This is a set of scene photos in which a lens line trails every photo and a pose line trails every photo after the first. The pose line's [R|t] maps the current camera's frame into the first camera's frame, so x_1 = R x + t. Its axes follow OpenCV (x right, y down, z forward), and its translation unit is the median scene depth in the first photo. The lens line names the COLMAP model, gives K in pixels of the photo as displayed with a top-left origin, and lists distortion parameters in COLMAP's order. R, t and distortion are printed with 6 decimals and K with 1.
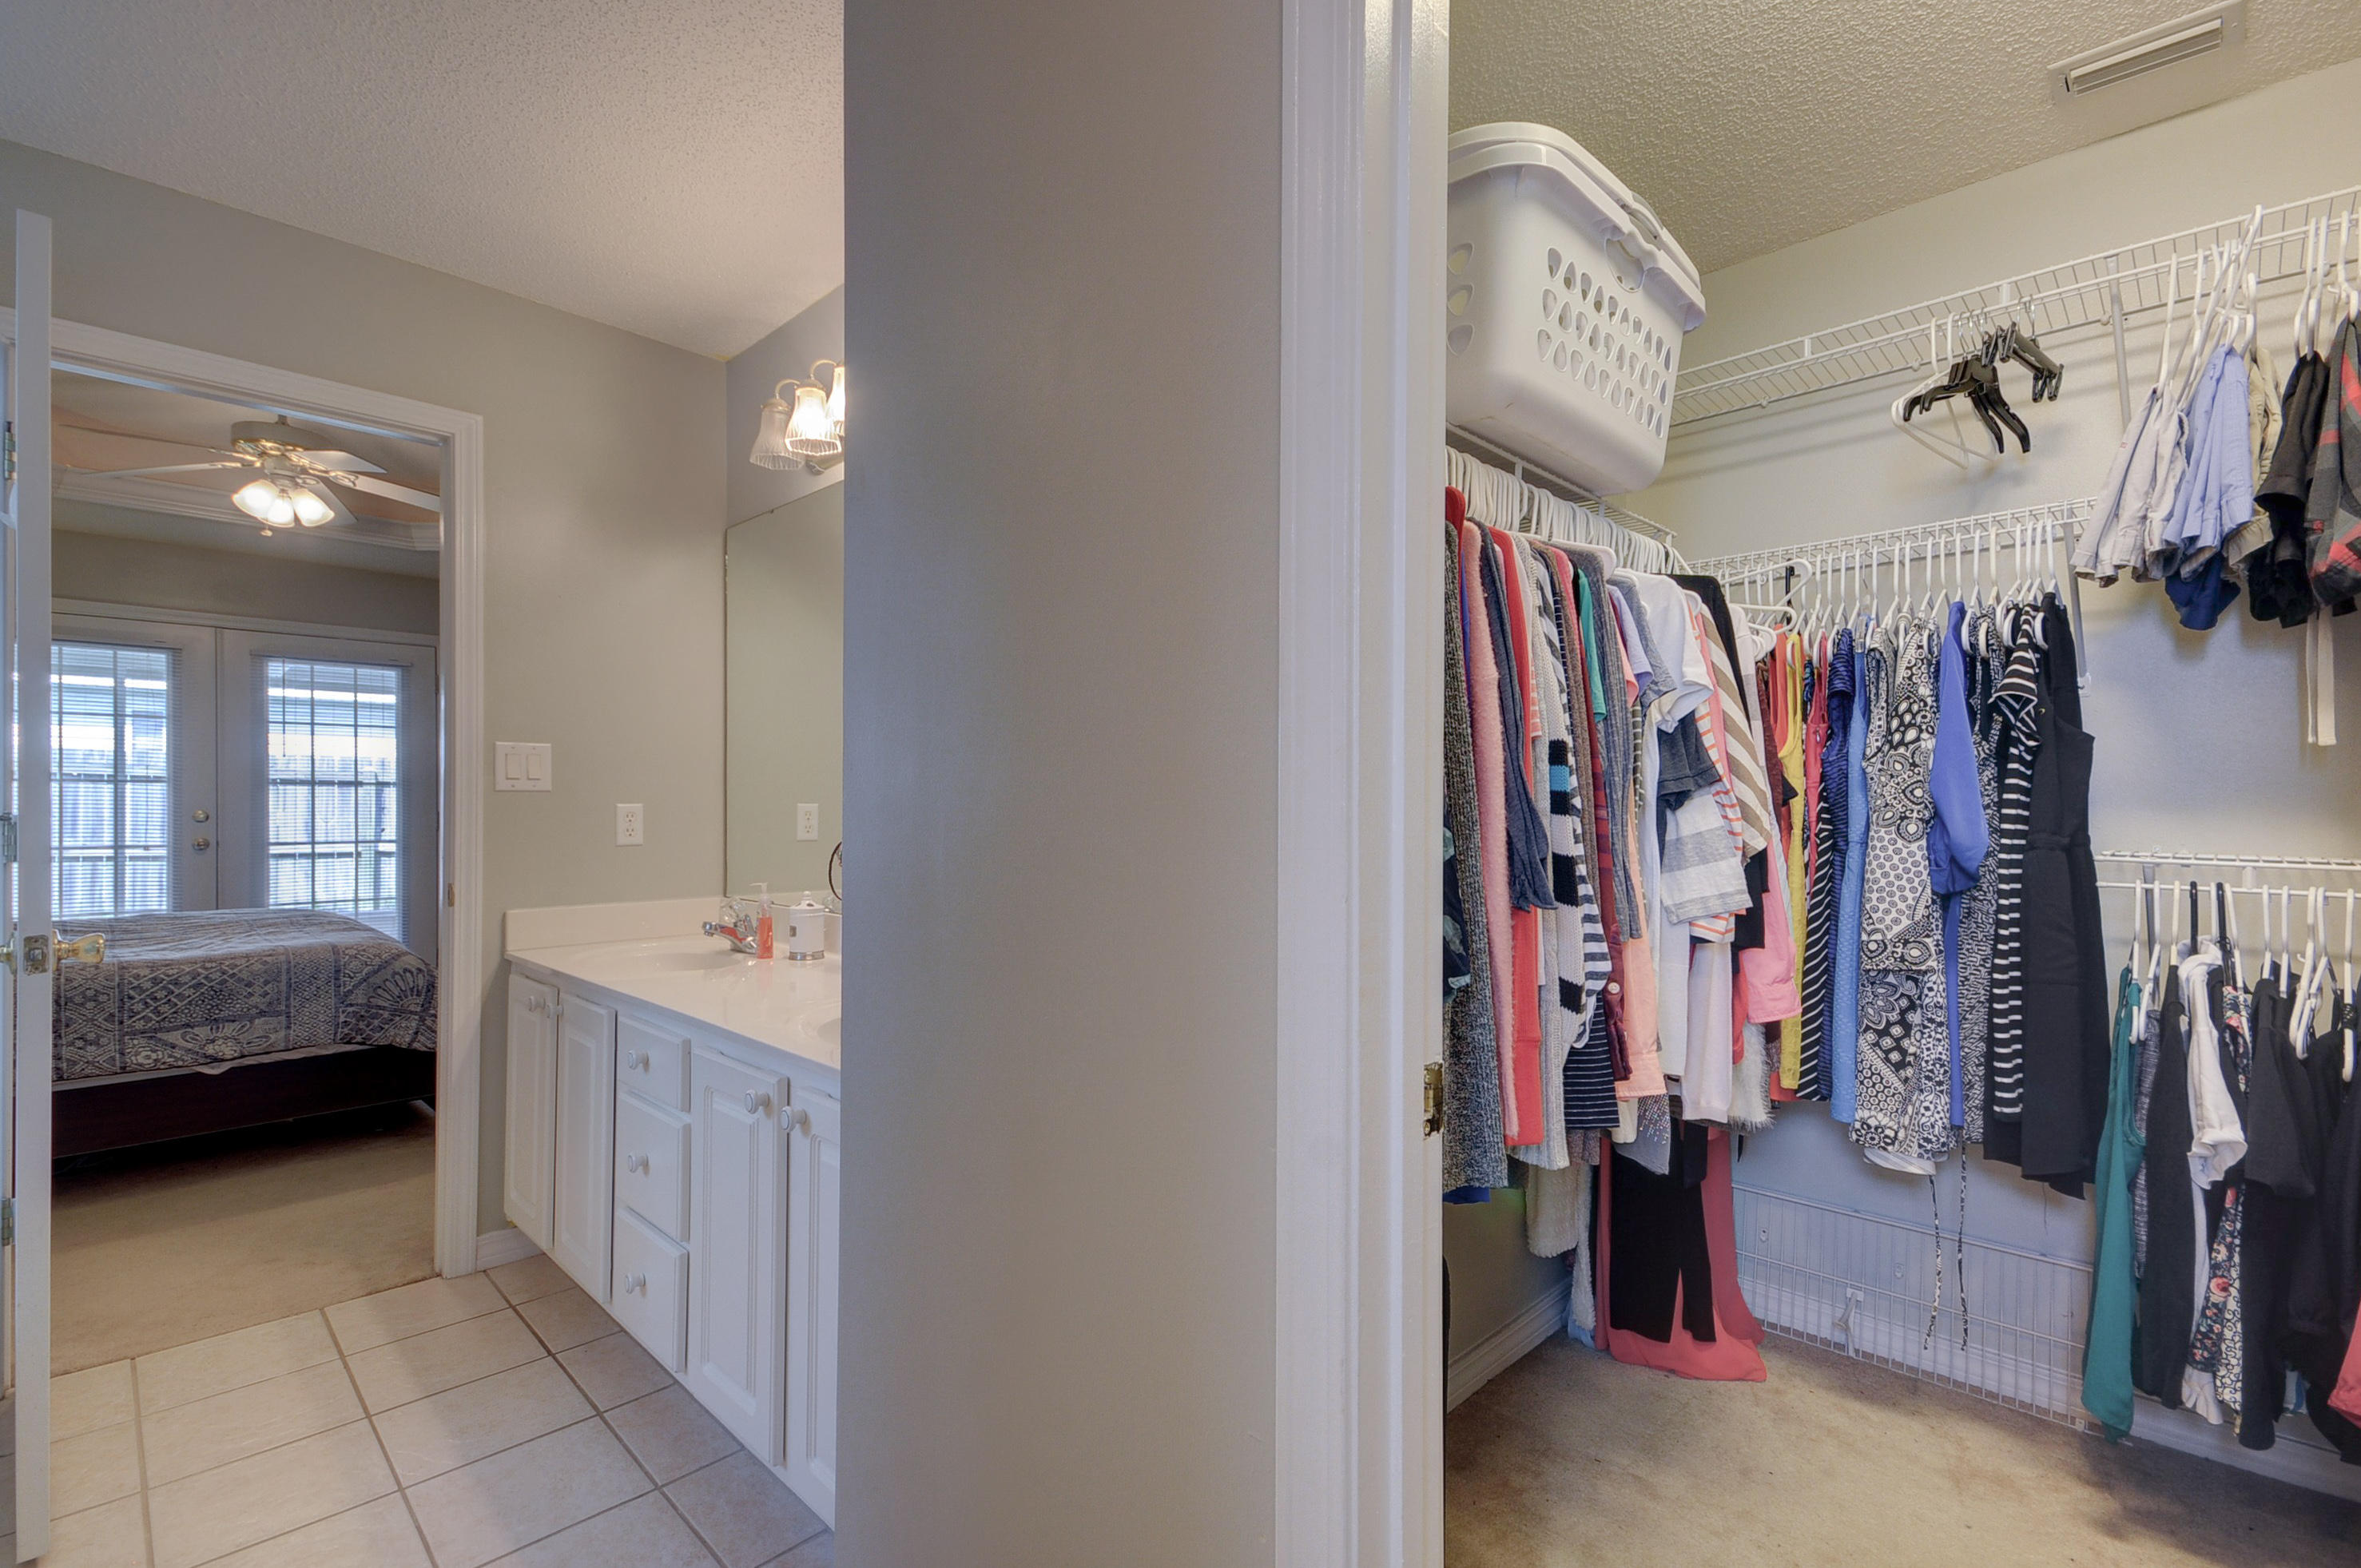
lens RADIAL K [[1061.2, 0, 1160.8], [0, 1061.2, 808.1], [0, 0, 1]] dist [0.025614, -0.000389]
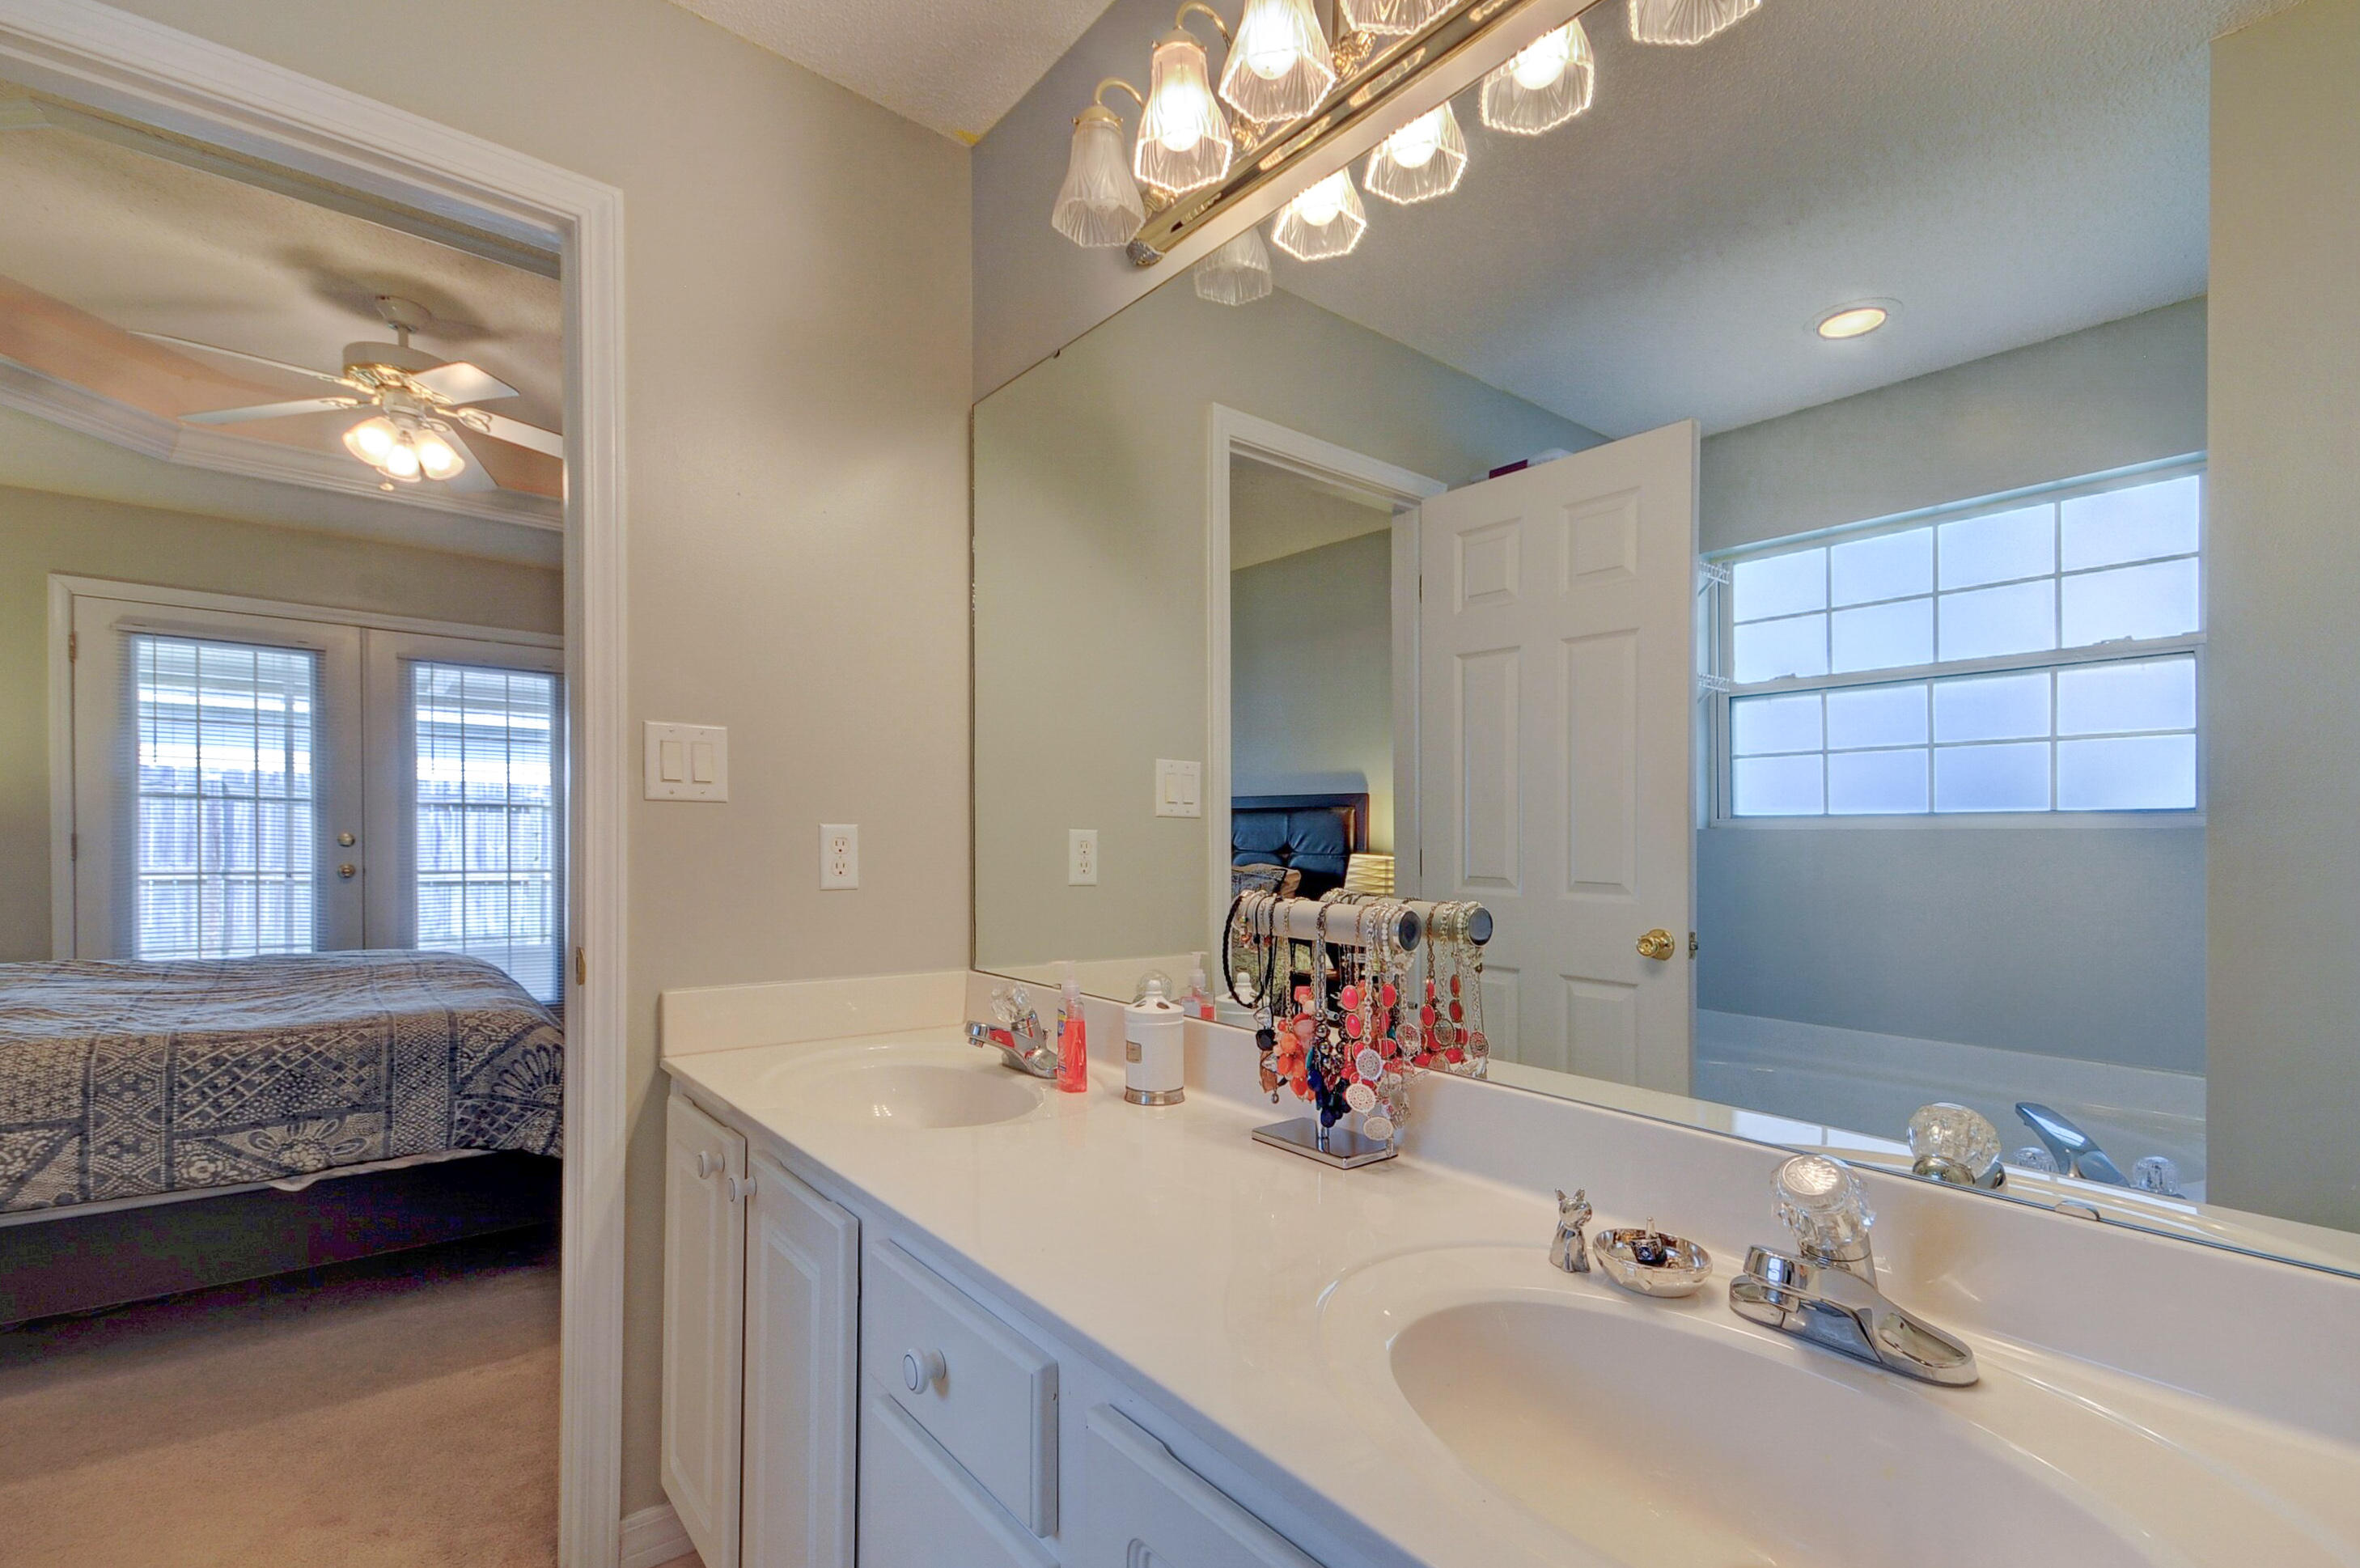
lens RADIAL K [[1071.1, 0, 1138.9], [0, 1071.1, 893.1], [0, 0, 1]] dist [0.017513, 0.006032]
pose [[0.990916, 0.020284, -0.132946, -0.213415], [-0.014698, 0.998973, 0.042866, 0.006399], [0.133679, -0.040523, 0.990196, 0.352680]]
